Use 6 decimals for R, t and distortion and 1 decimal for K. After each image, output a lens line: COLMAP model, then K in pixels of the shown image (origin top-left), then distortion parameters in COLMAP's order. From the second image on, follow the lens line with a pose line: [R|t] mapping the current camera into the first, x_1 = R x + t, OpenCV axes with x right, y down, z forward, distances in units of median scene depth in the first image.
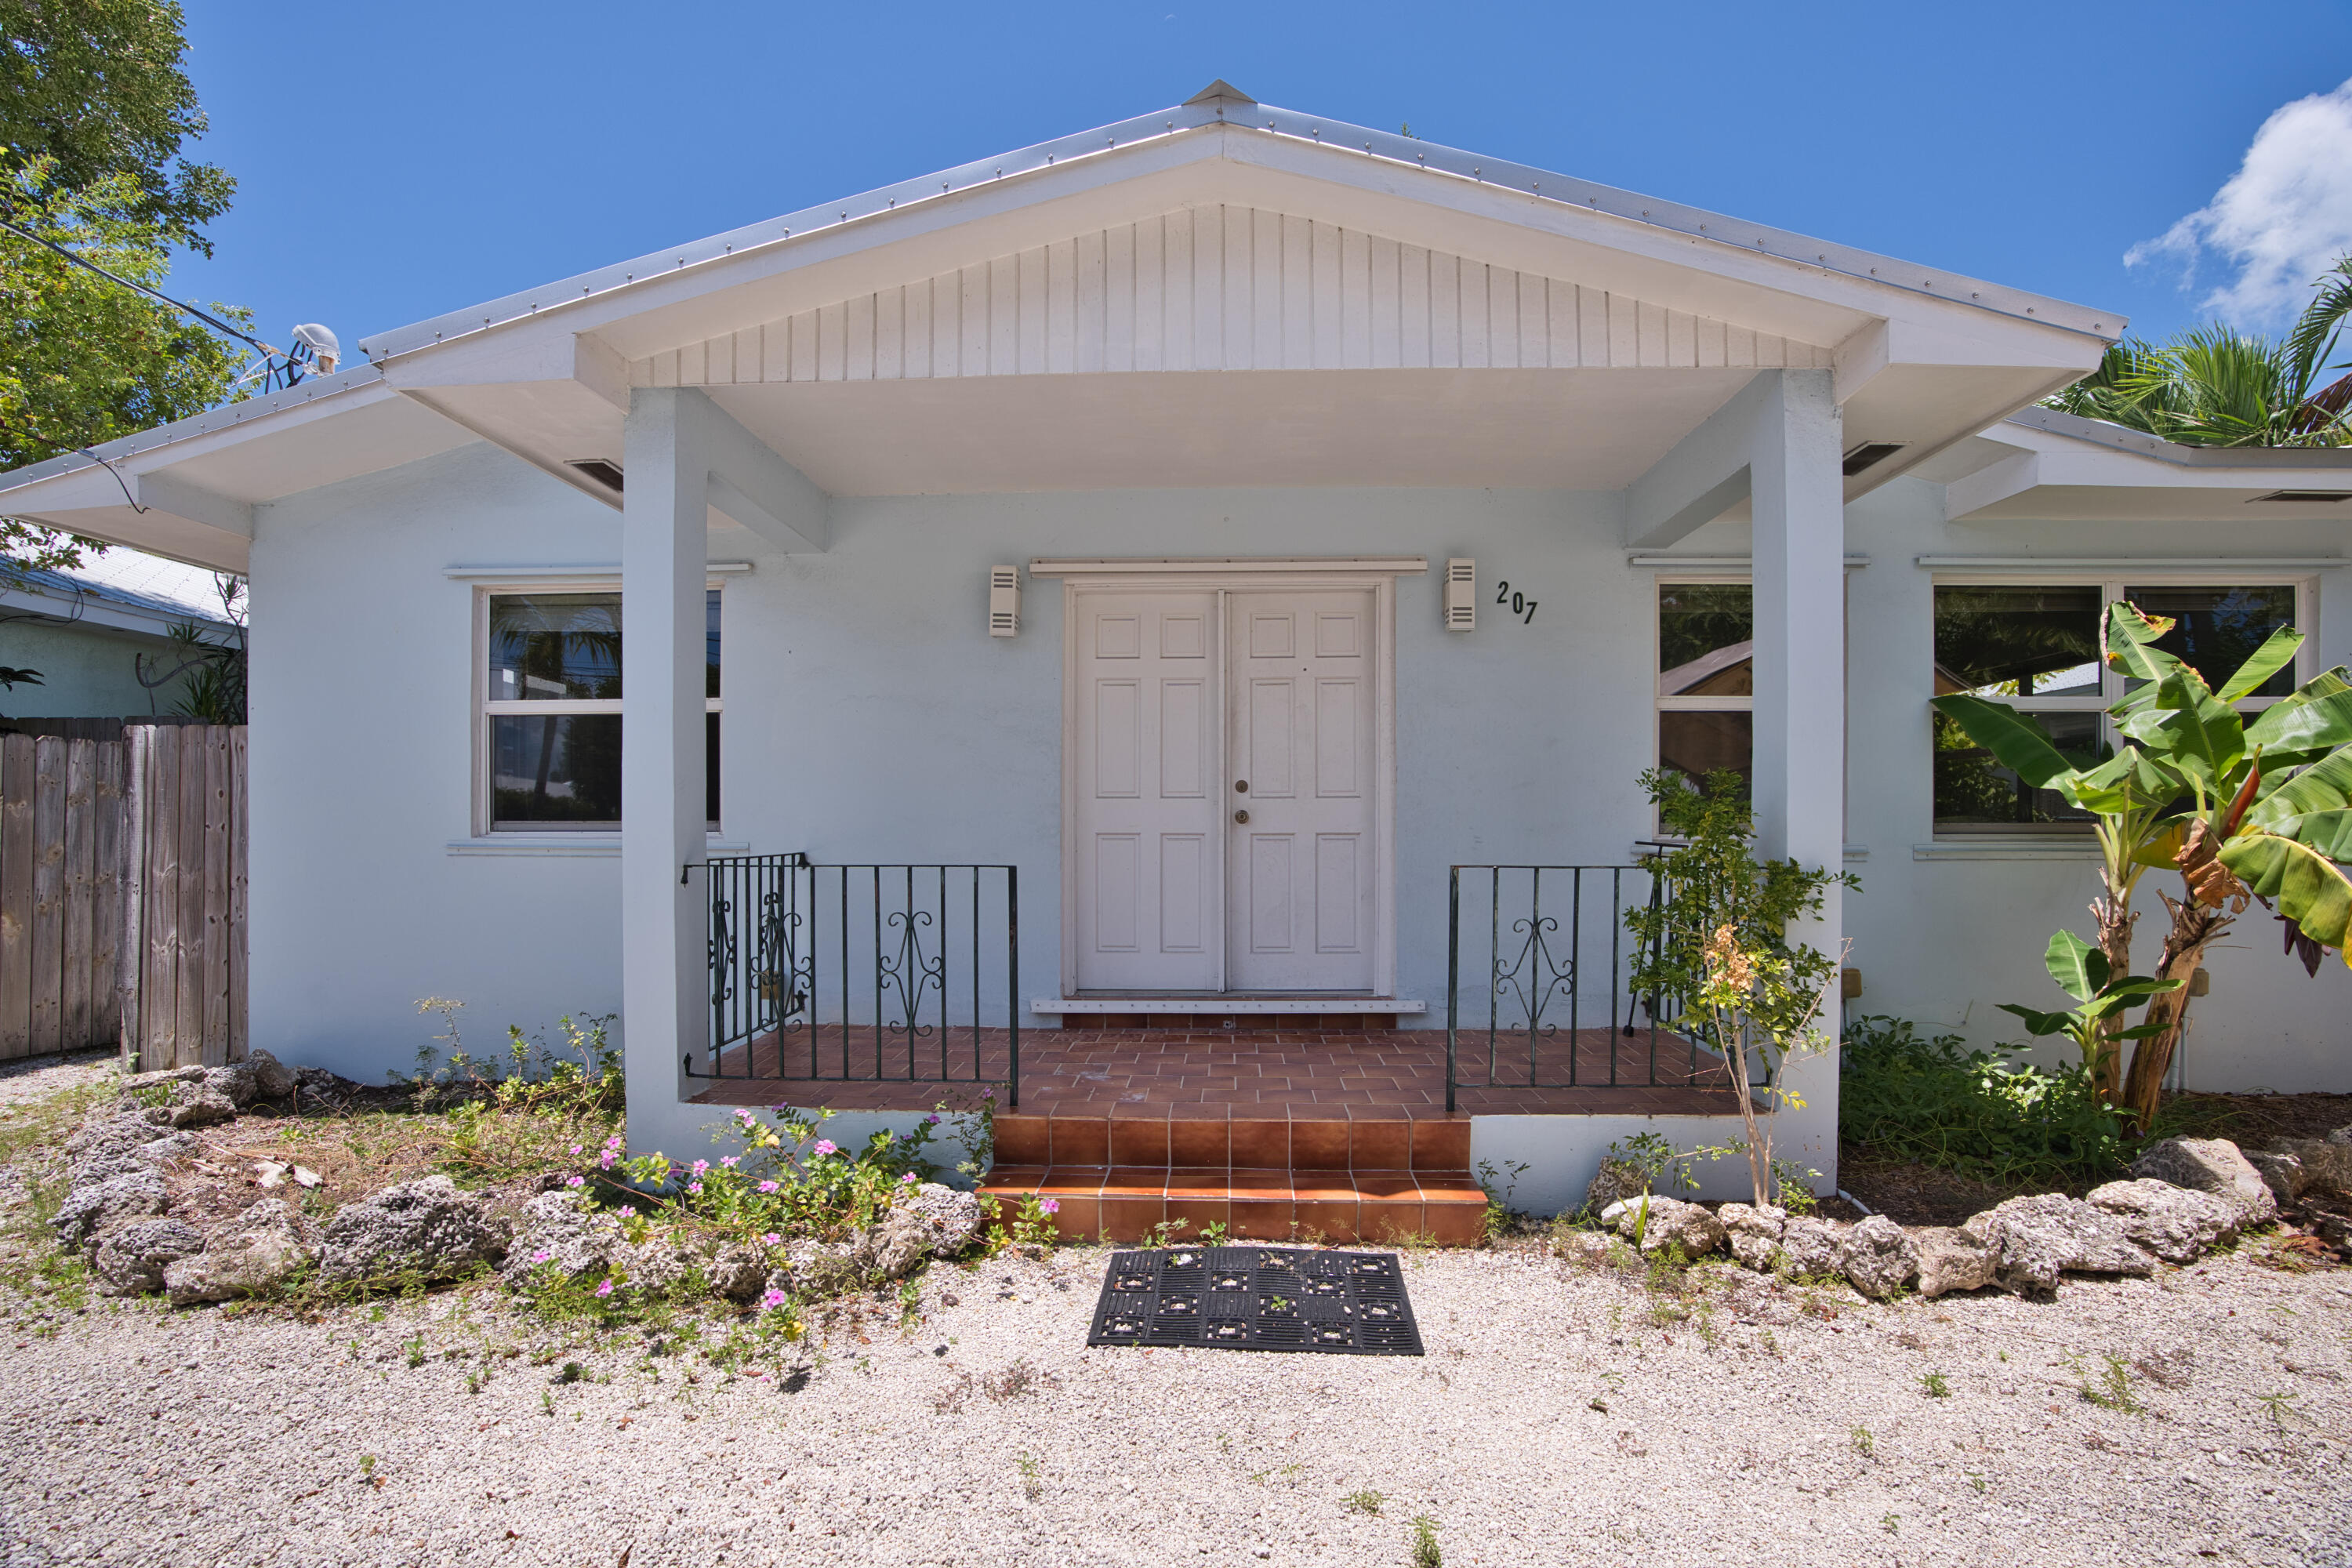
lens RADIAL K [[1028.9, 0, 1176.0], [0, 1028.9, 784.0], [0, 0, 1]] dist [-0.001807, -0.000178]
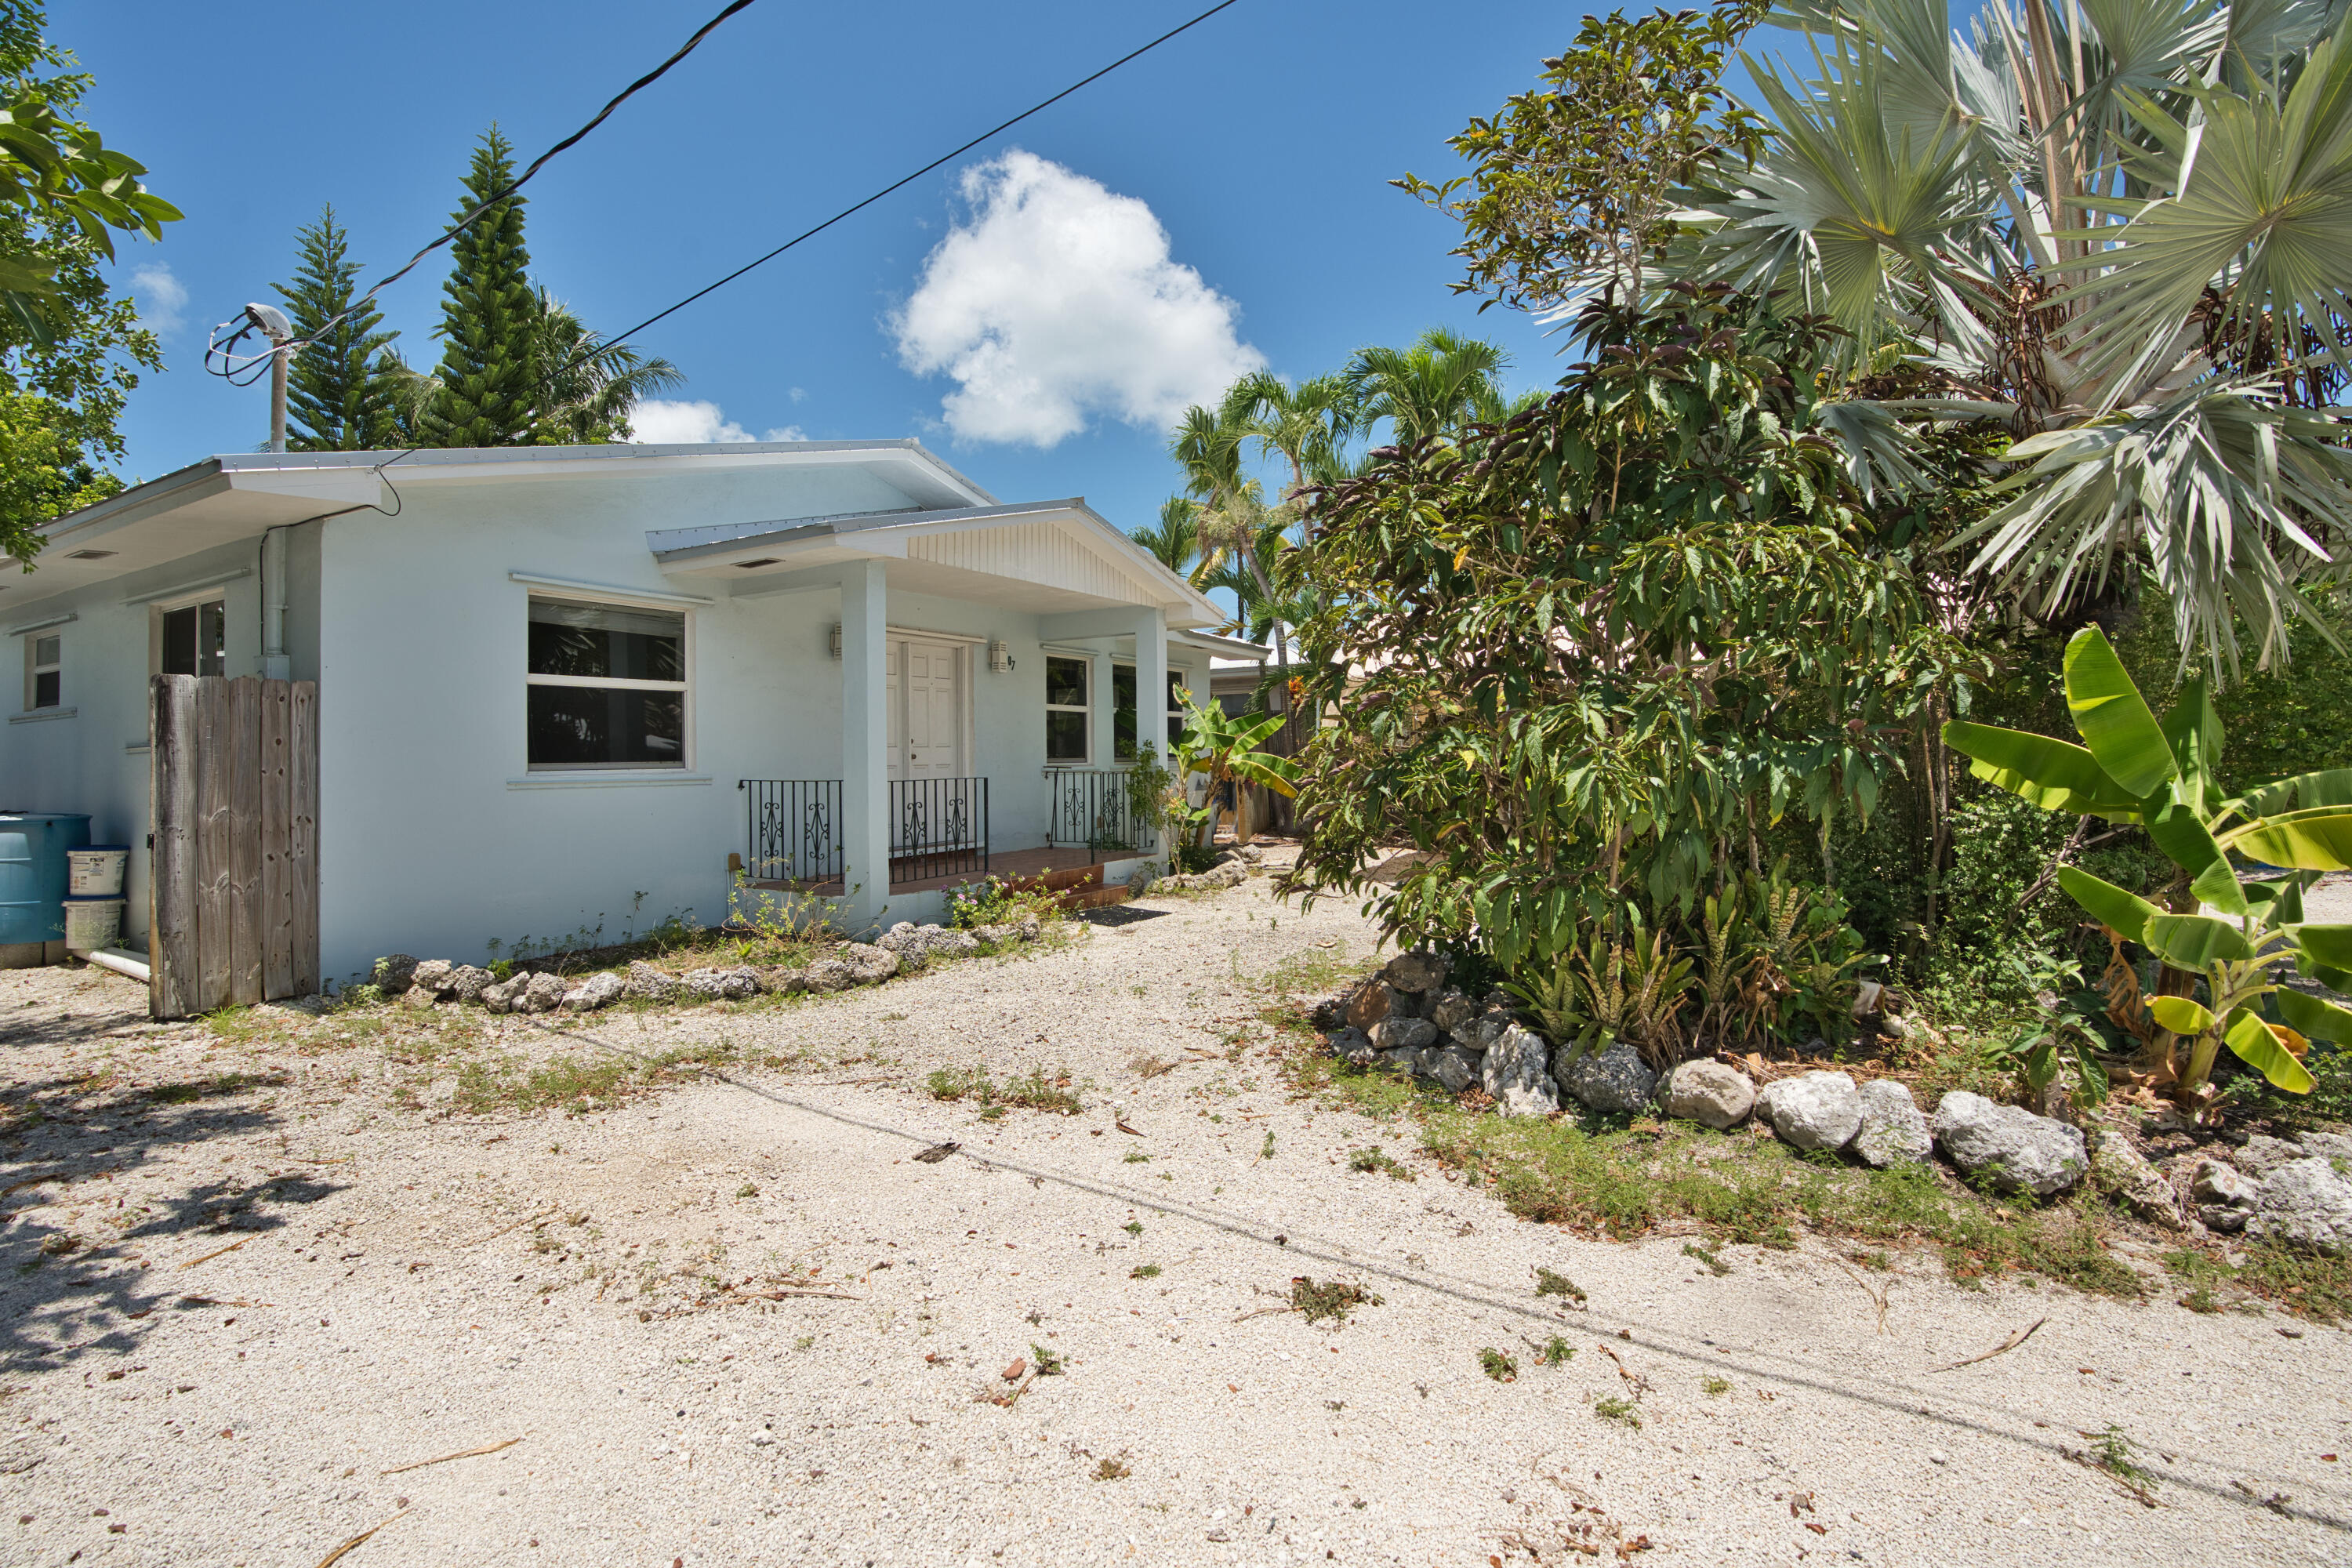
lens RADIAL K [[1028.9, 0, 1176.0], [0, 1028.9, 784.0], [0, 0, 1]] dist [-0.001807, -0.000178]
pose [[0.459925, -0.030655, 0.887429, -1.469794], [-0.026229, 0.998499, 0.048085, -0.023776], [-0.887570, -0.045392, 0.458430, -0.351592]]
